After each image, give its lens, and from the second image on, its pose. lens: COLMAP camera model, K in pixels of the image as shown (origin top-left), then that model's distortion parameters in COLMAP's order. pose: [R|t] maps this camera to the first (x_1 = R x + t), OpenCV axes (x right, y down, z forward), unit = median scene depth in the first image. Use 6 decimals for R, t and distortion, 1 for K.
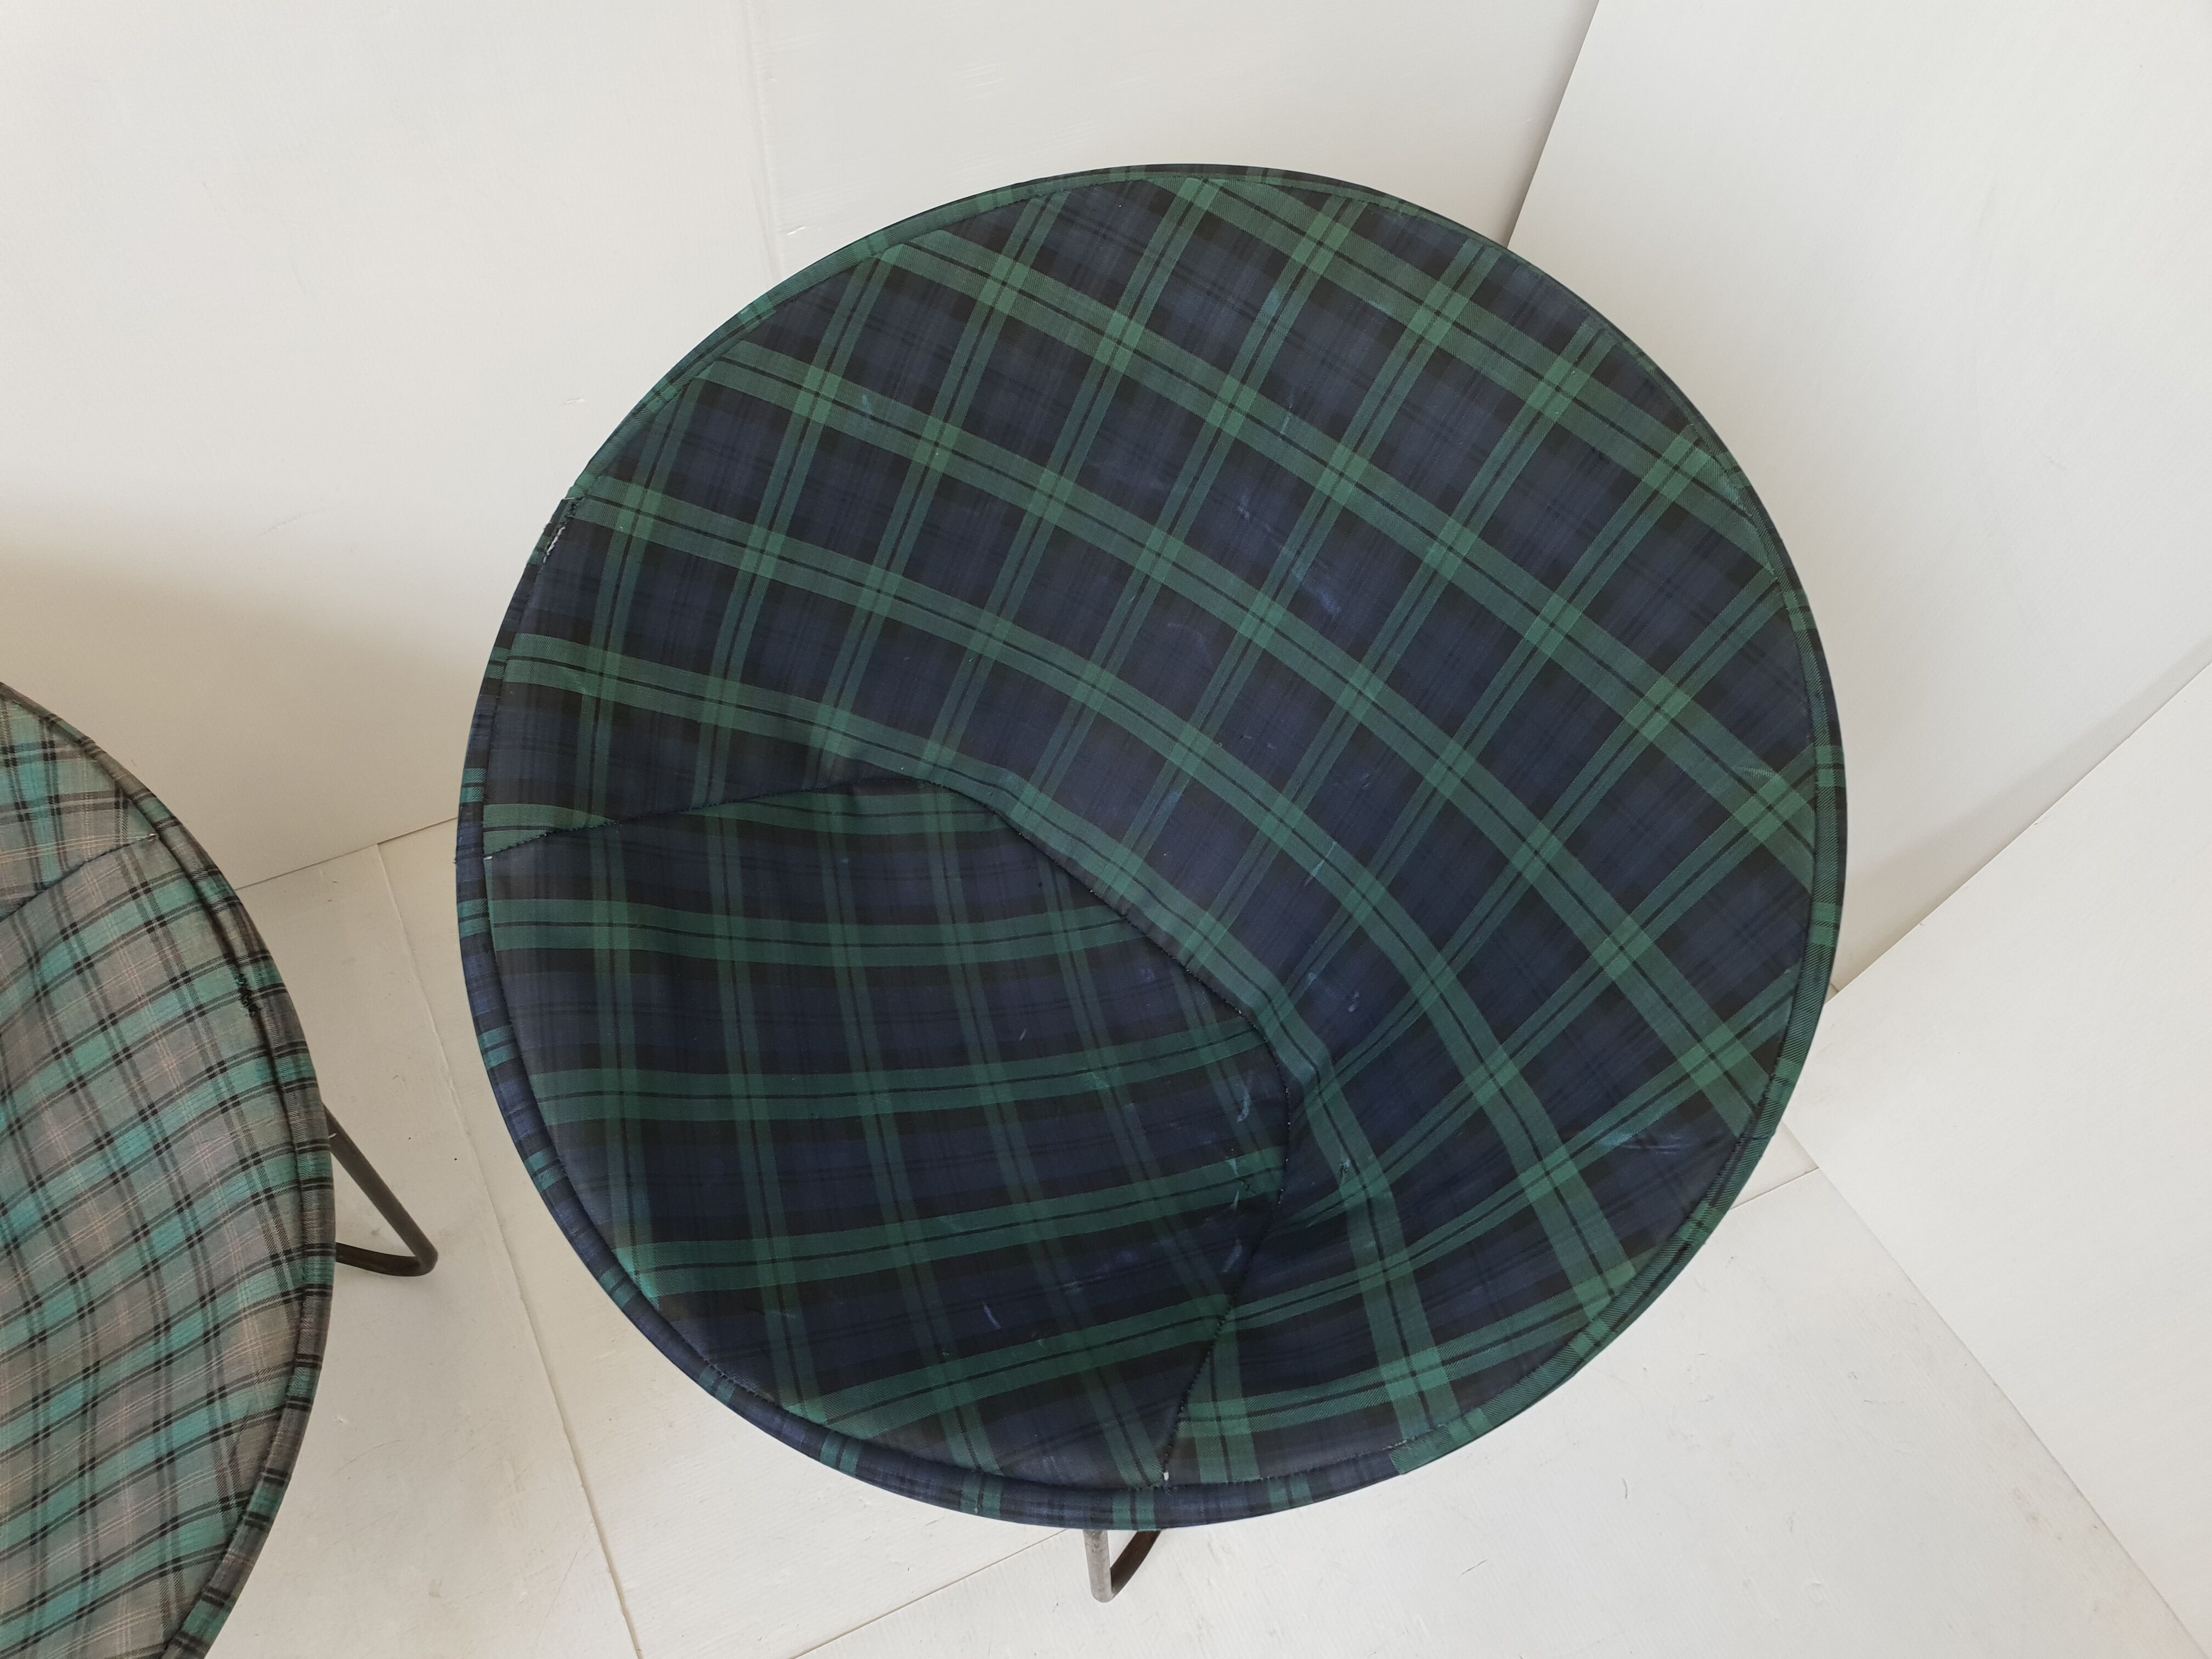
lens RADIAL K [[1421.0, 0, 1106.0], [0, 1421.0, 829.5], [0, 0, 1]] dist [-0.001968, -0.001762]
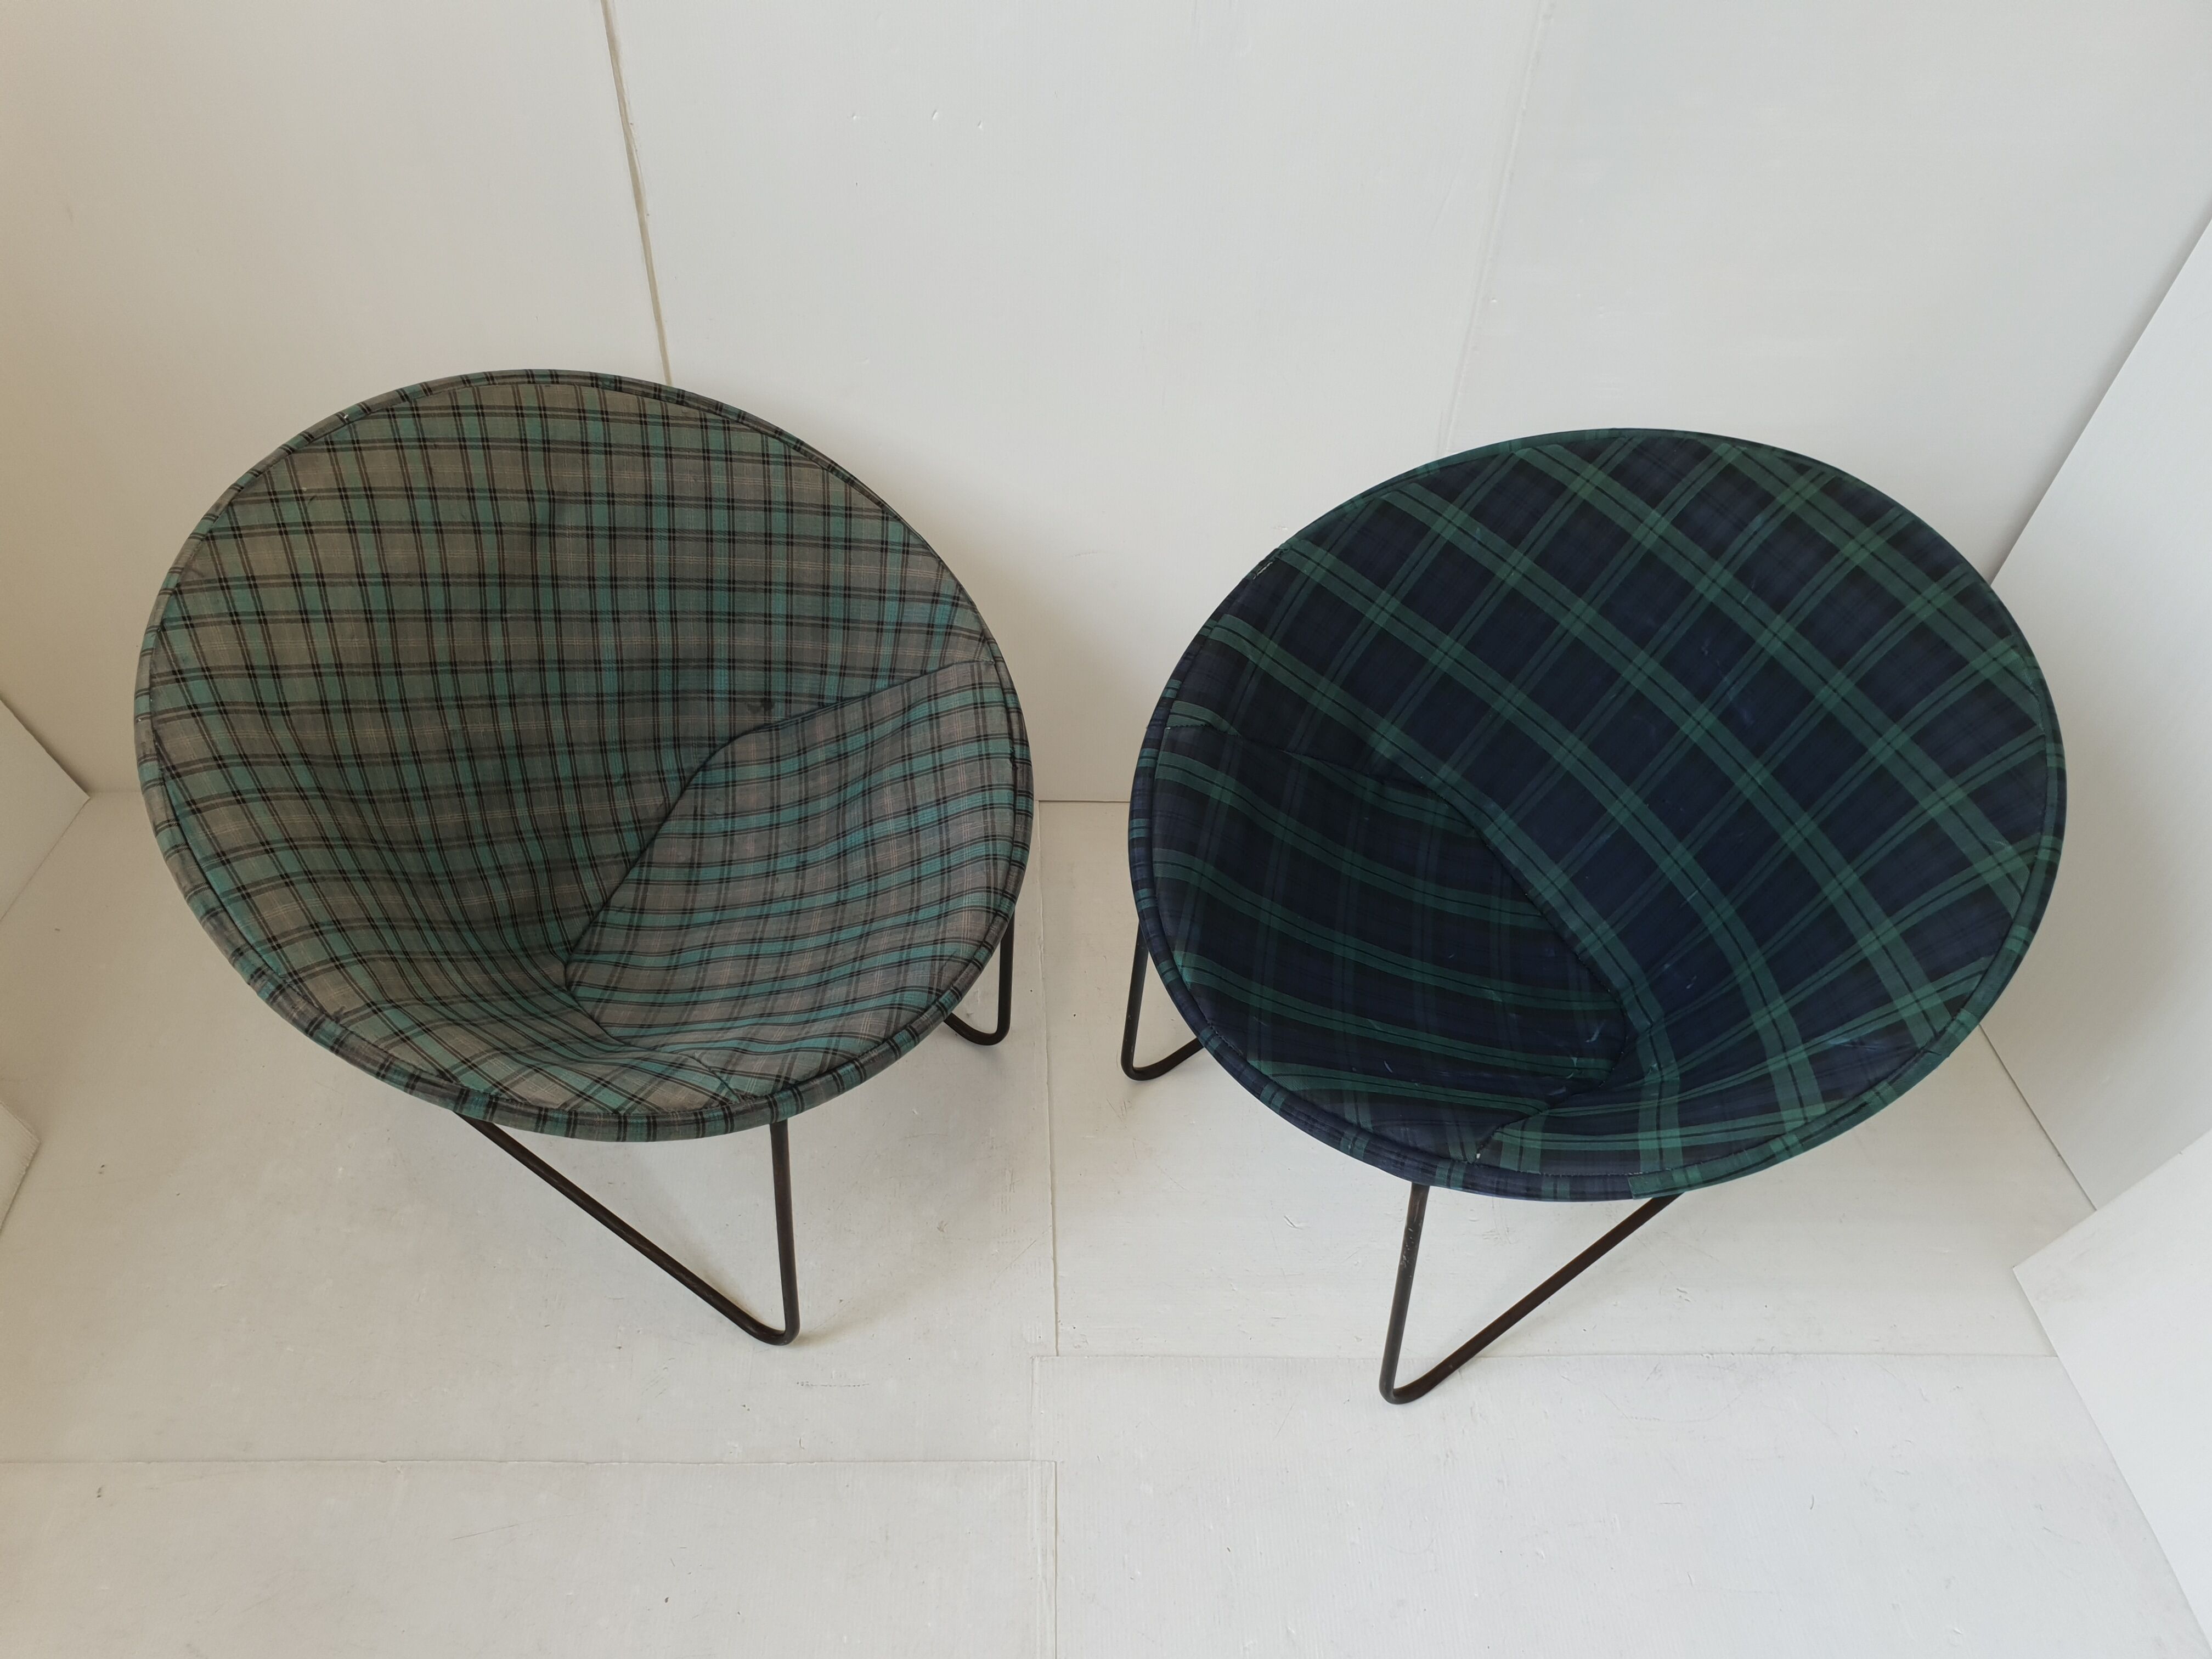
lens RADIAL K [[1627.3, 0, 1106.0], [0, 1627.3, 829.5], [0, 0, 1]] dist [0.008920, -0.000371]
pose [[0.912748, 0.271783, -0.305001, 0.100804], [-0.340229, 0.918986, -0.199272, 0.534526], [0.226133, 0.285655, 0.931271, -0.728843]]
